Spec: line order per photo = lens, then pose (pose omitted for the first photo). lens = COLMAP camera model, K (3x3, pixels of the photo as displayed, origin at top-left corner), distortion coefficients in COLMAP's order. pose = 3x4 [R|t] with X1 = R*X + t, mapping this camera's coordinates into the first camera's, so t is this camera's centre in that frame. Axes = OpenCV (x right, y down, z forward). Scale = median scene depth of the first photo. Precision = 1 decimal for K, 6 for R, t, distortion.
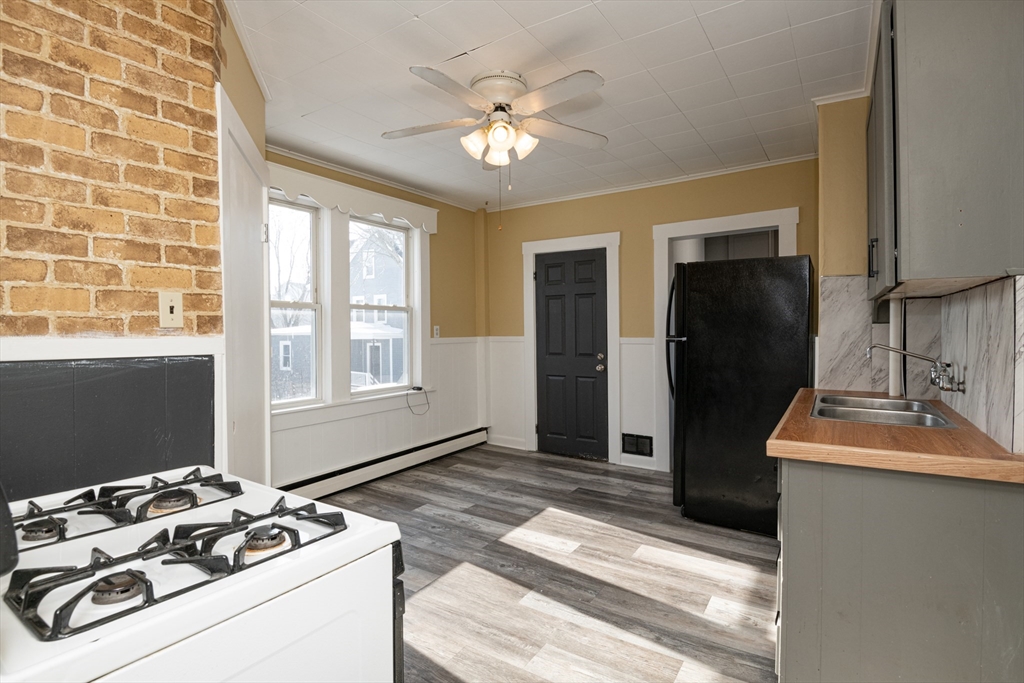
lens RADIAL K [[504.9, 0, 511.3], [0, 504.9, 338.5], [0, 0, 1]] dist [-0.005299, -0.003836]
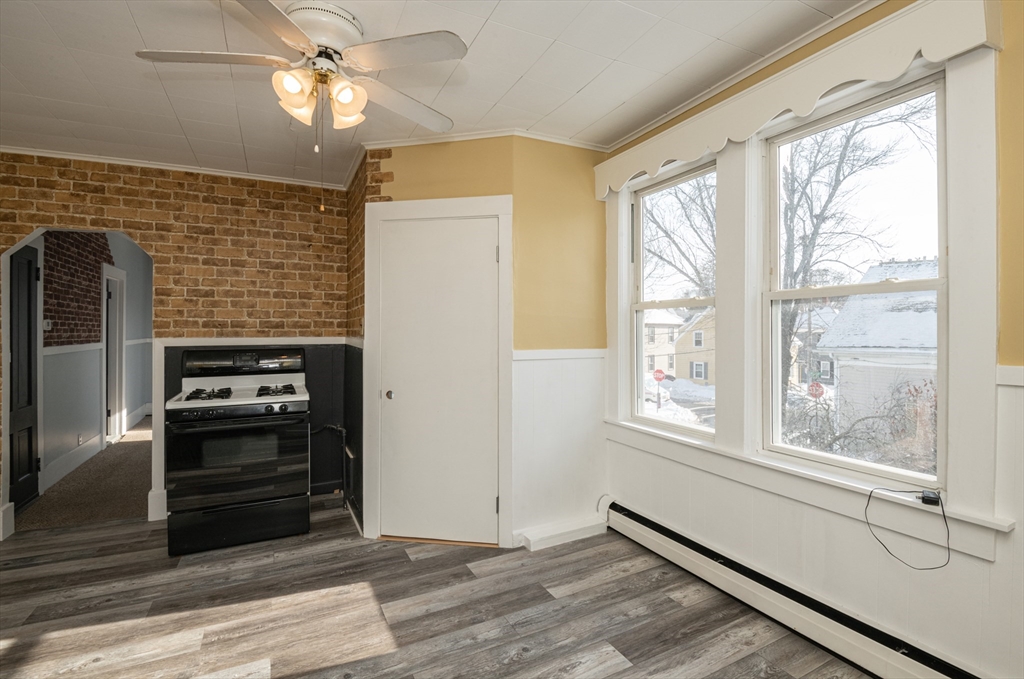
lens RADIAL K [[471.5, 0, 511.9], [0, 471.5, 334.0], [0, 0, 1]] dist [-0.012108, -0.007640]
pose [[-0.489084, 0.018391, -0.872043, 0.476352], [-0.003913, 0.999721, 0.023278, -0.048684], [0.872228, 0.014797, -0.488876, 1.680938]]
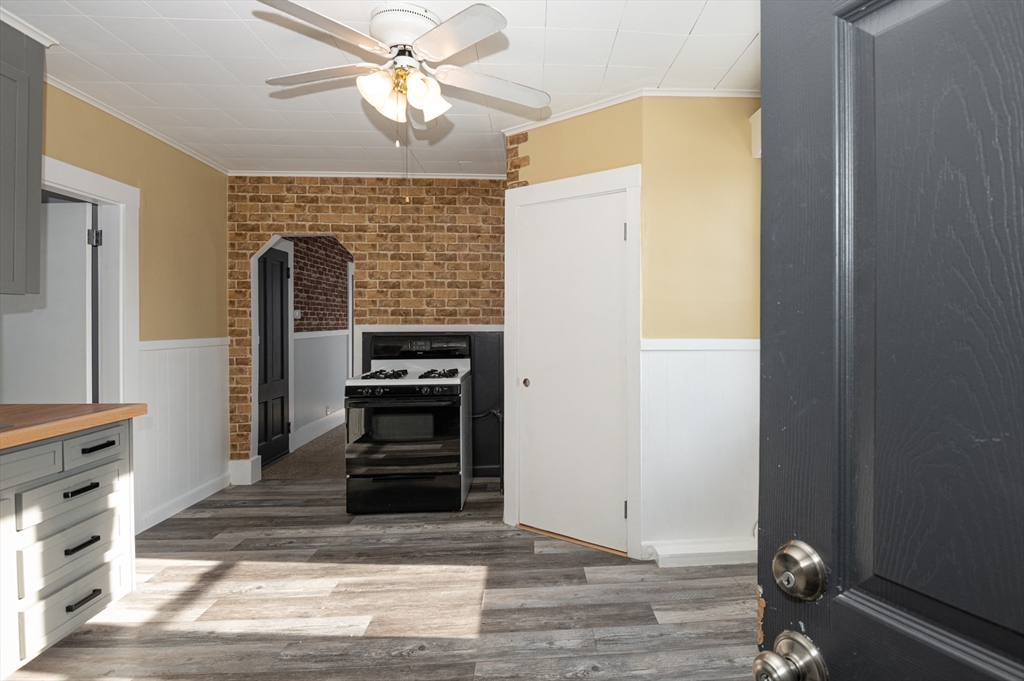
lens RADIAL K [[504.9, 0, 557.9], [0, 504.9, 327.9], [0, 0, 1]] dist [-0.005299, -0.003836]
pose [[-0.789416, 0.020145, -0.613528, 0.295266], [0.002423, 0.999556, 0.029702, -0.039166], [0.613854, 0.021961, -0.789114, 1.874548]]
